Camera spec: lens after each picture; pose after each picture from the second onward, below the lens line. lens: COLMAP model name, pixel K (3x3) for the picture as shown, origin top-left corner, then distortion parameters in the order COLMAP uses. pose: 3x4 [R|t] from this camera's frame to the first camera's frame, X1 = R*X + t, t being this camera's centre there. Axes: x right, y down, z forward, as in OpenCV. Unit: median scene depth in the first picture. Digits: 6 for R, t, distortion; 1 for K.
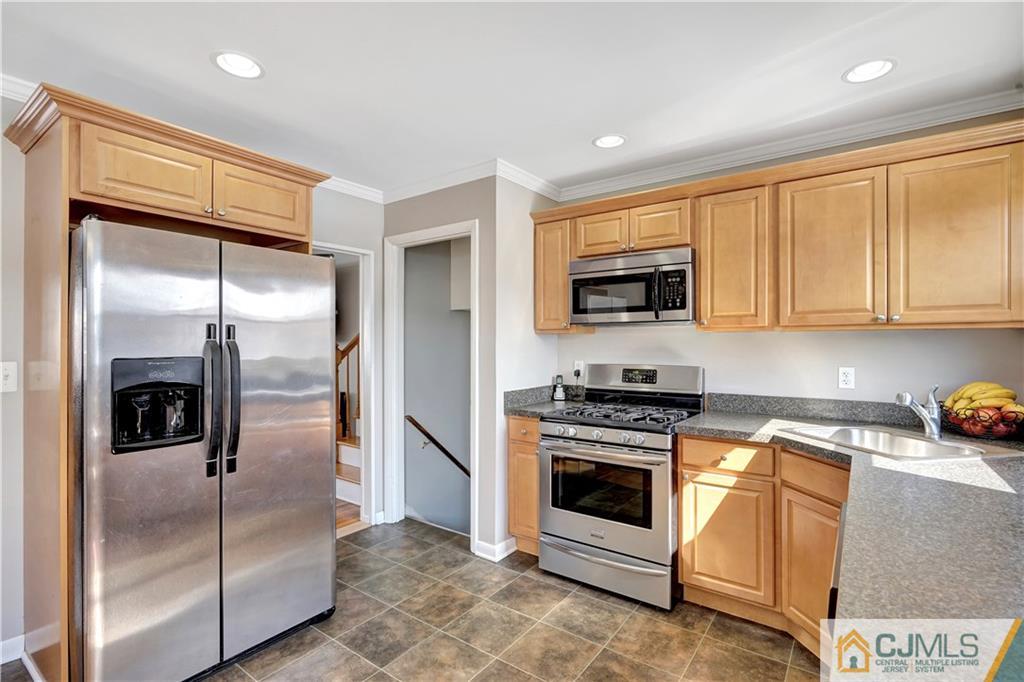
lens RADIAL K [[477.2, 0, 503.6], [0, 477.2, 342.1], [0, 0, 1]] dist [-0.008279, 0.002974]
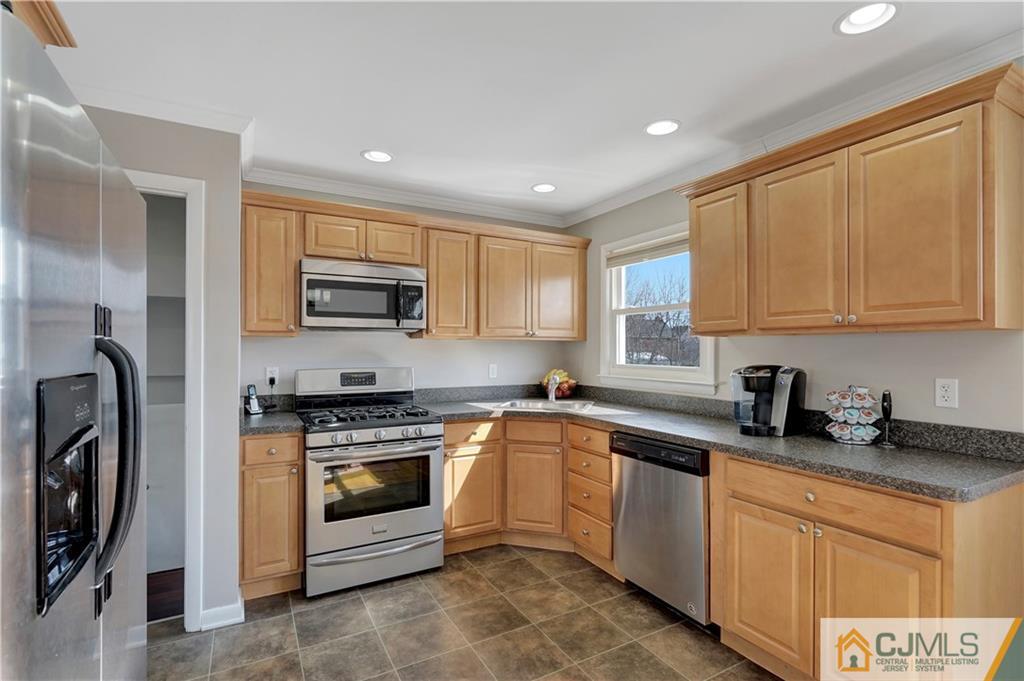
lens RADIAL K [[477.2, 0, 513.3], [0, 477.2, 348.6], [0, 0, 1]] dist [-0.008279, 0.002974]
pose [[0.416614, 0.003264, 0.909078, -0.605943], [-0.004480, 0.999989, -0.001538, 0.004847], [-0.909073, -0.003432, 0.416624, 0.285563]]
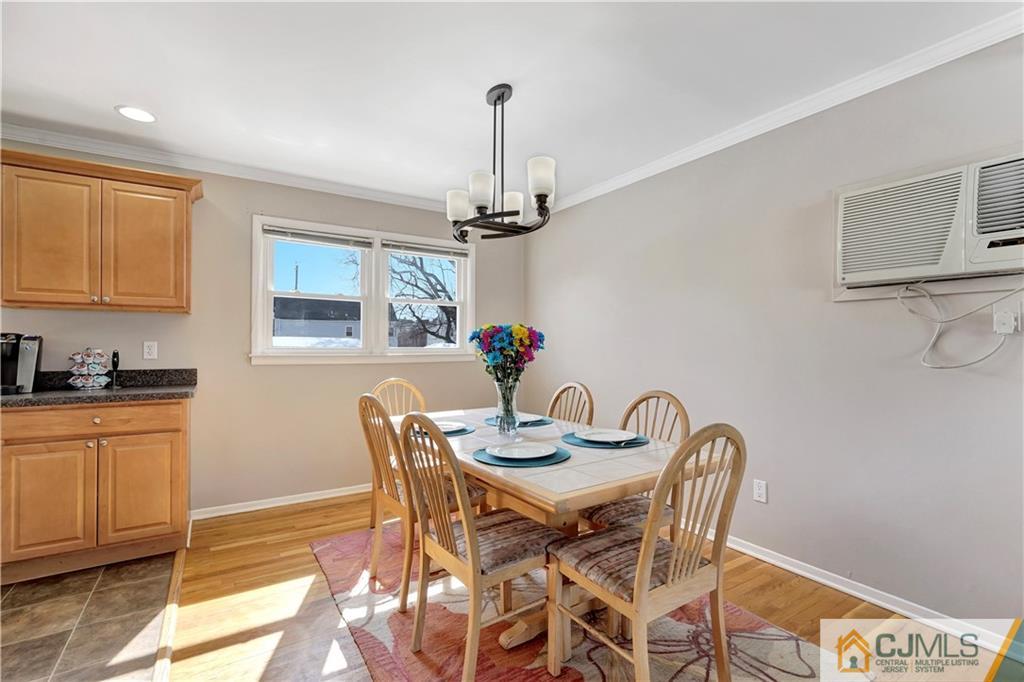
lens RADIAL K [[477.2, 0, 513.8], [0, 477.2, 342.6], [0, 0, 1]] dist [-0.008279, 0.002974]
pose [[-0.930460, 0.001048, 0.366393, -0.939455], [-0.002418, 0.999957, -0.009001, 0.055655], [-0.366387, -0.009261, -0.930417, 0.740946]]
